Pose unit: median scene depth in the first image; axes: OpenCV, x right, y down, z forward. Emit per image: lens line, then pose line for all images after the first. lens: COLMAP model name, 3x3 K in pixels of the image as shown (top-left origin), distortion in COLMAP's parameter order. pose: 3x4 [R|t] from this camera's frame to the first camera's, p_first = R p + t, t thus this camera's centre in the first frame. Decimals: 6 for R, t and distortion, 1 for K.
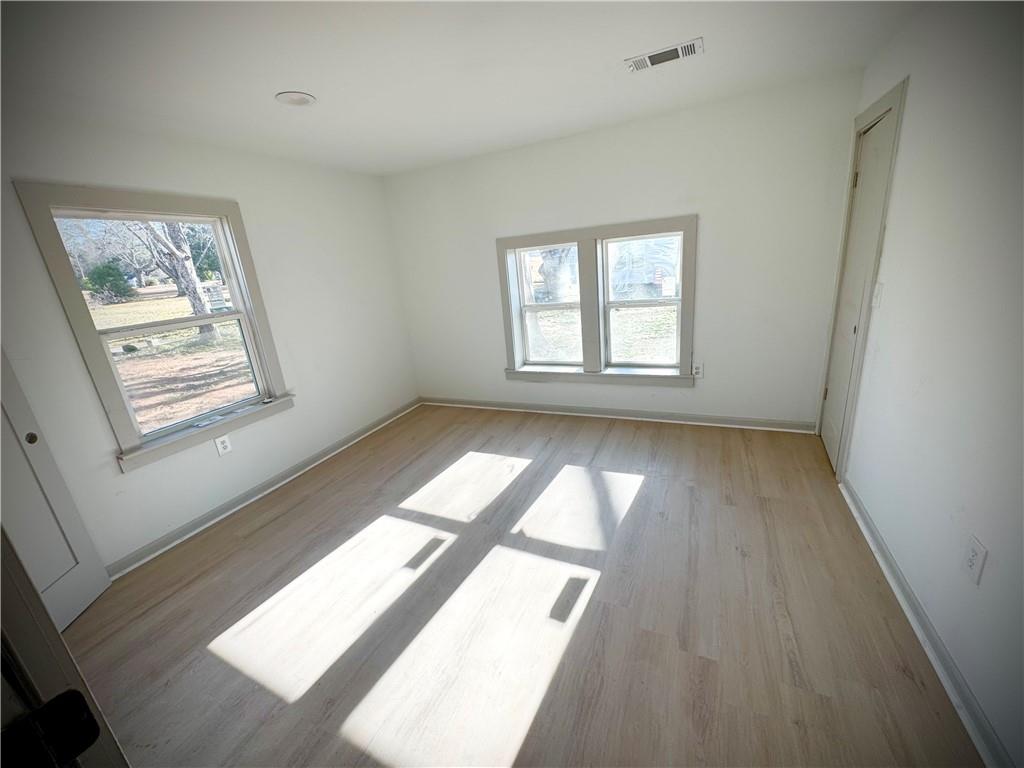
lens RADIAL K [[408.9, 0, 510.4], [0, 408.9, 385.1], [0, 0, 1]] dist [-0.003724, -0.000283]
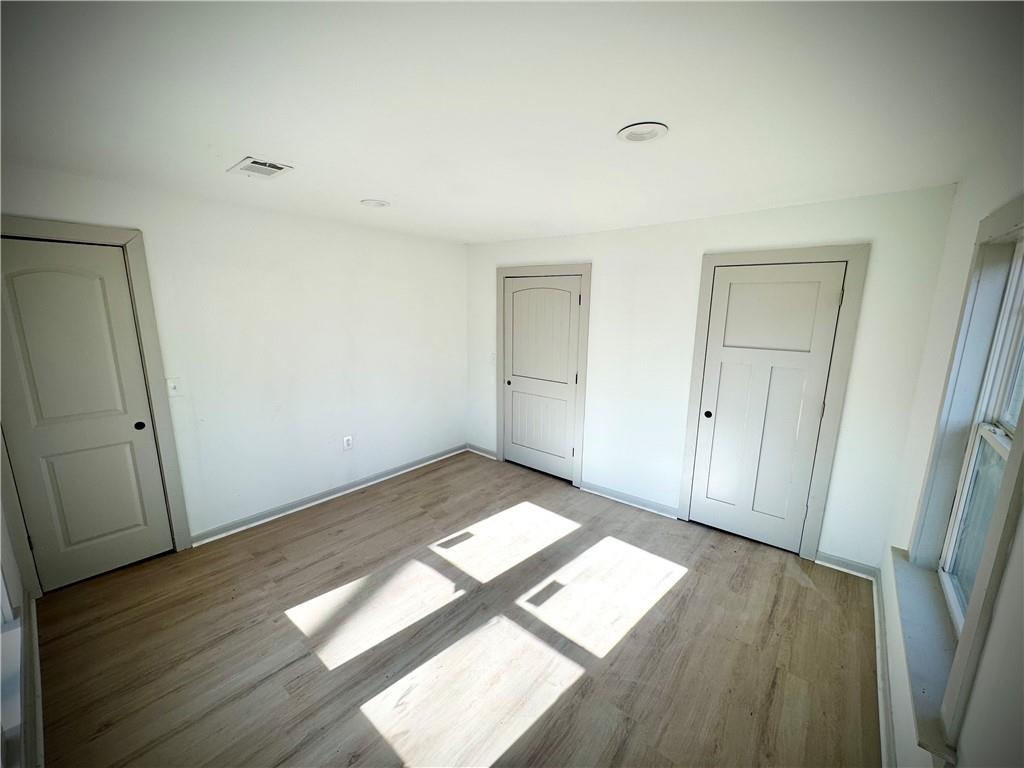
lens RADIAL K [[408.9, 0, 515.0], [0, 408.9, 385.6], [0, 0, 1]] dist [-0.003724, -0.000283]
pose [[-0.965224, 0.034644, 0.259117, -0.407760], [0.149912, 0.885369, 0.440055, -0.548351], [-0.214169, 0.463596, -0.859773, 1.616277]]
